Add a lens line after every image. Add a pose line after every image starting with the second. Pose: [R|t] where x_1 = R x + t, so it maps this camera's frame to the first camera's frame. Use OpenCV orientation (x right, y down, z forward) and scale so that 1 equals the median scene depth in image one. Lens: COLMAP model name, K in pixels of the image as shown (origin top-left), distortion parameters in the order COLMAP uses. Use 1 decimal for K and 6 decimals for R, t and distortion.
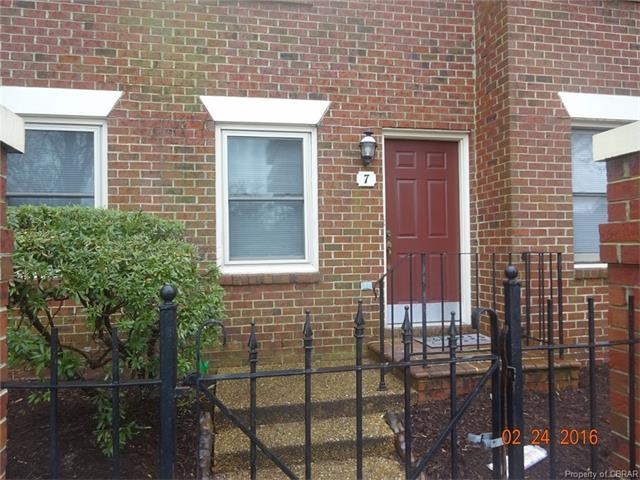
lens RADIAL K [[469.0, 0, 320.0], [0, 469.0, 240.0], [0, 0, 1]] dist [-0.017704, -0.000126]
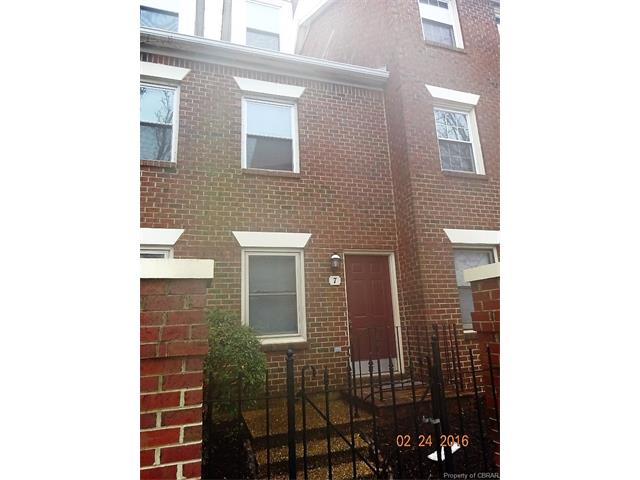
lens RADIAL K [[349.2, 0, 320.0], [0, 349.2, 240.0], [0, 0, 1]] dist [-0.007312, -0.000064]
pose [[0.992878, -0.004114, 0.119061, -0.098389], [0.029514, 0.976741, -0.212381, -0.013739], [-0.115418, 0.214382, 0.969907, -0.194140]]
